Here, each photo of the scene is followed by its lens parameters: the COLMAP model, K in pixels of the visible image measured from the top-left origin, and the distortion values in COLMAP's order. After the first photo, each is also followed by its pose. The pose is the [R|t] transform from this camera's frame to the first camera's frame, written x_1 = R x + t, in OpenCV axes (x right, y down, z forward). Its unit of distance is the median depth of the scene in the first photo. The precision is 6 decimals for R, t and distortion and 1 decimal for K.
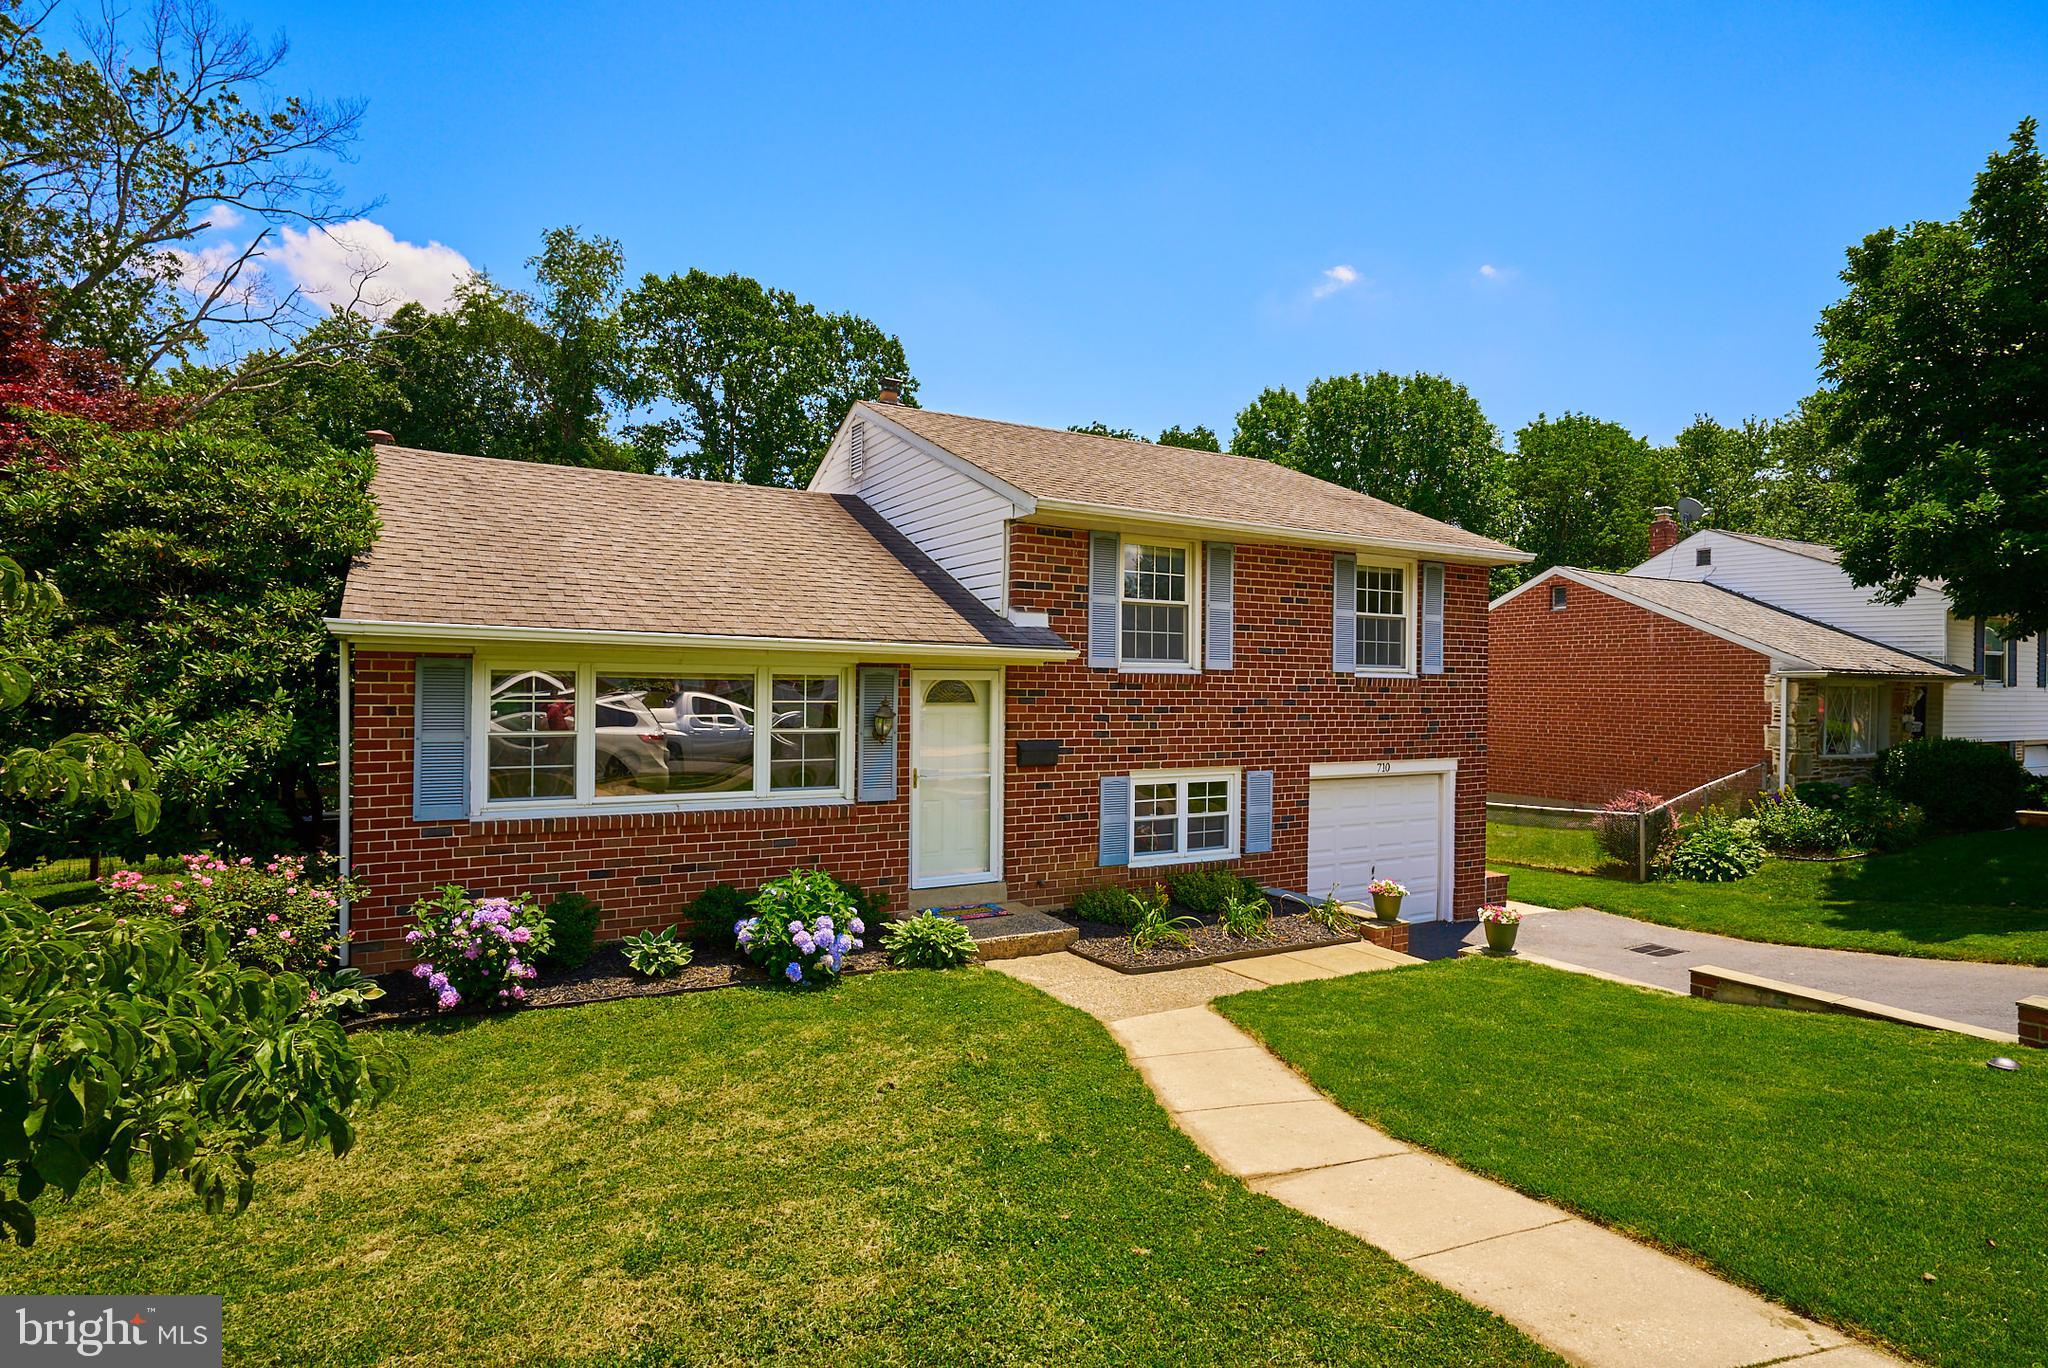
lens RADIAL K [[1128.4, 0, 1026.5], [0, 1128.4, 694.2], [0, 0, 1]] dist [-0.004725, -0.000298]
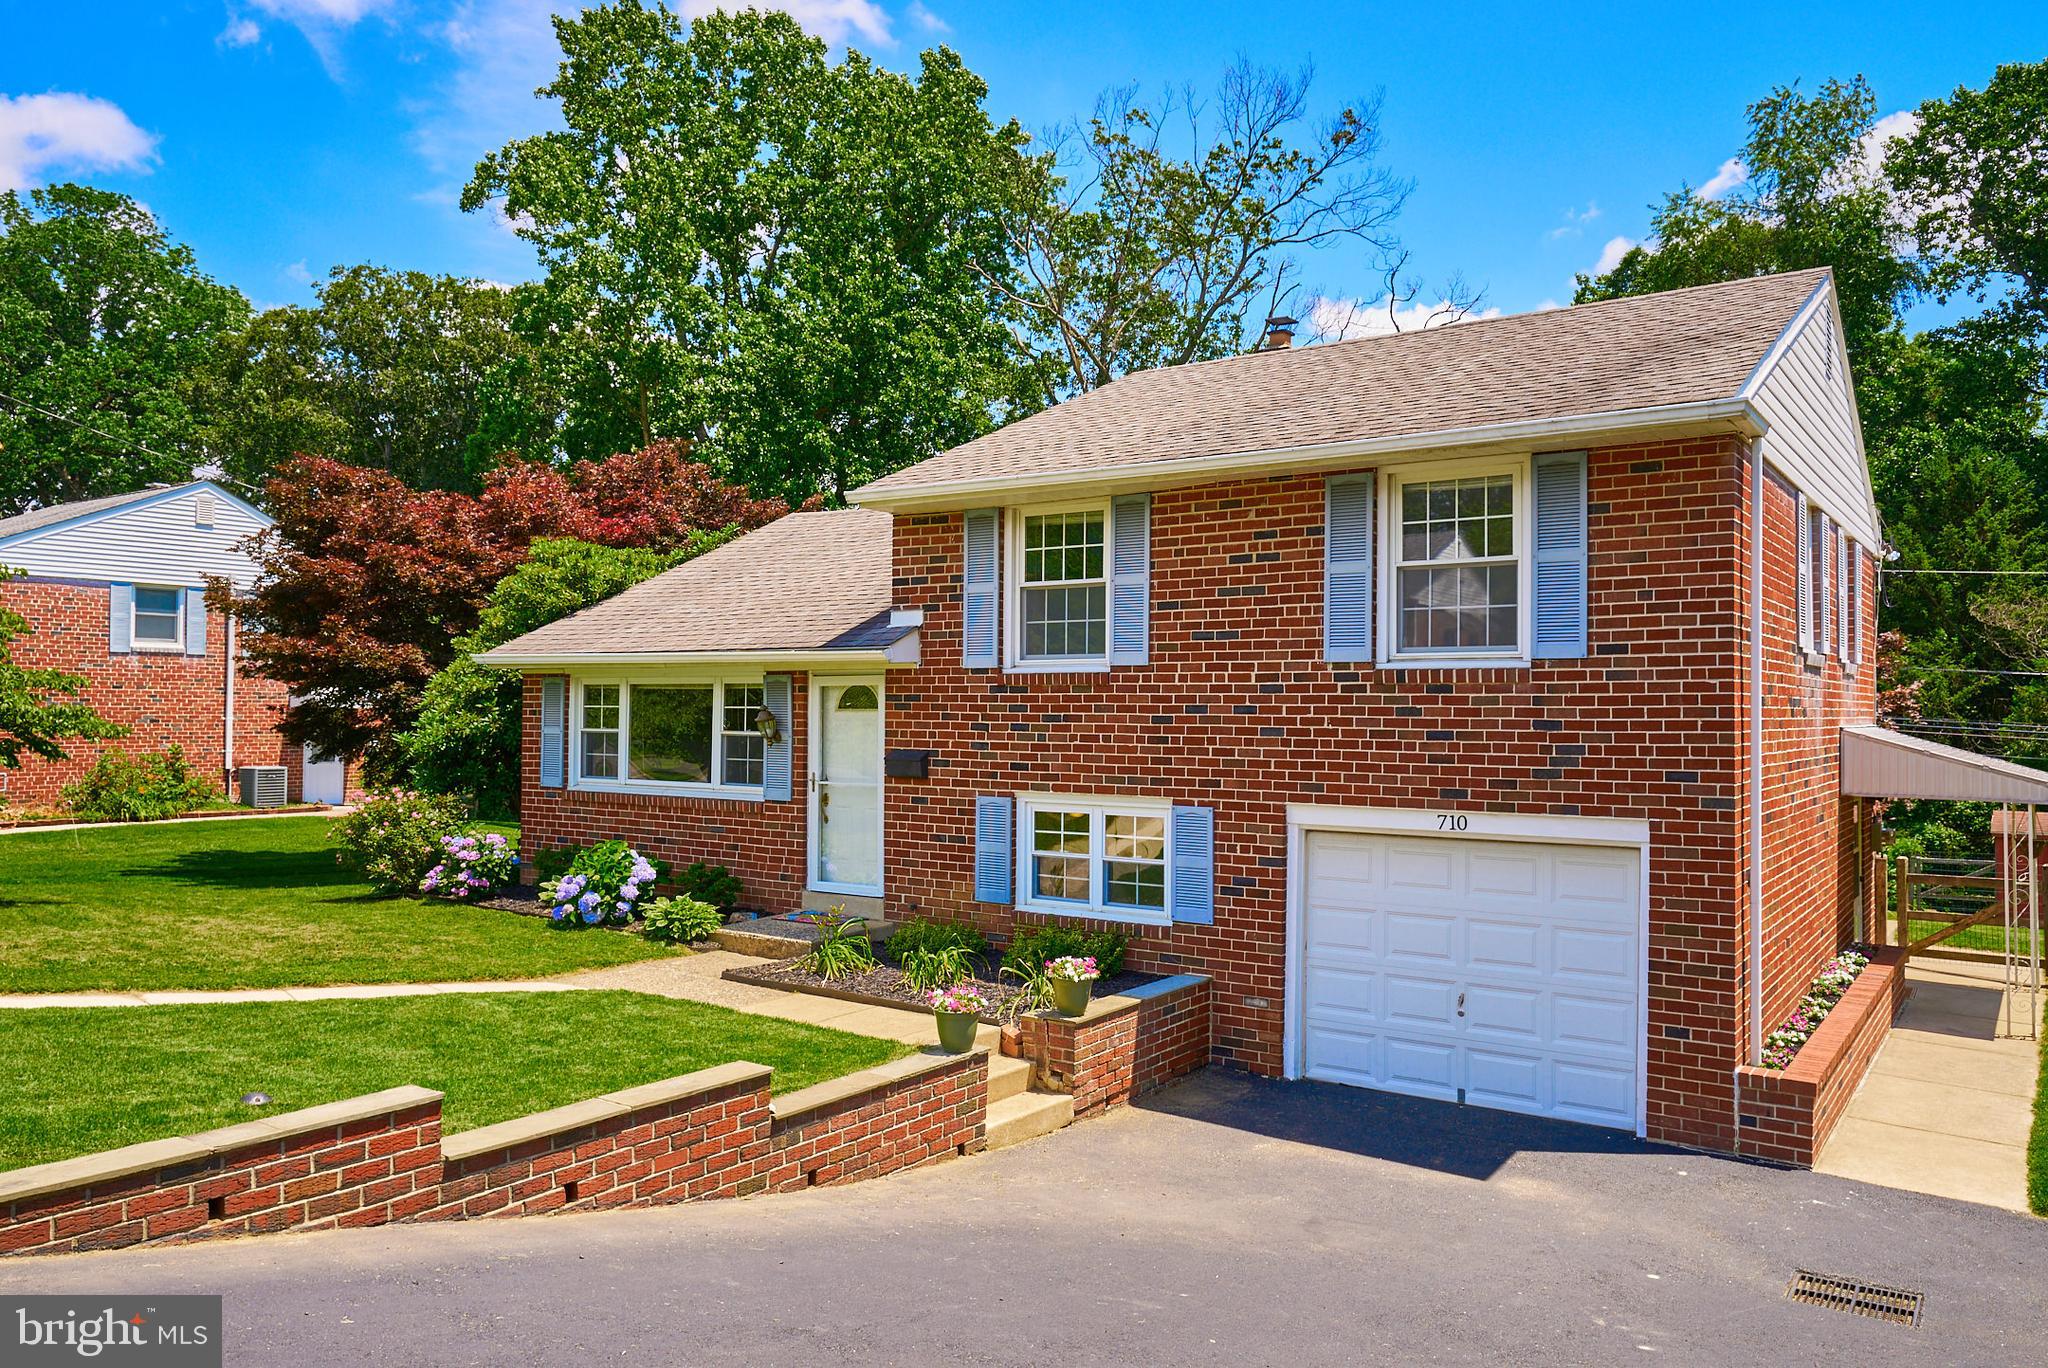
lens RADIAL K [[1438.5, 0, 1025.5], [0, 1438.5, 683.7], [0, 0, 1]] dist [-0.009817, -0.003100]
pose [[0.407838, -0.016583, -0.912904, 1.020408], [0.000362, 0.999838, -0.018000, 0.007547], [0.913054, 0.007011, 0.407778, 0.558580]]
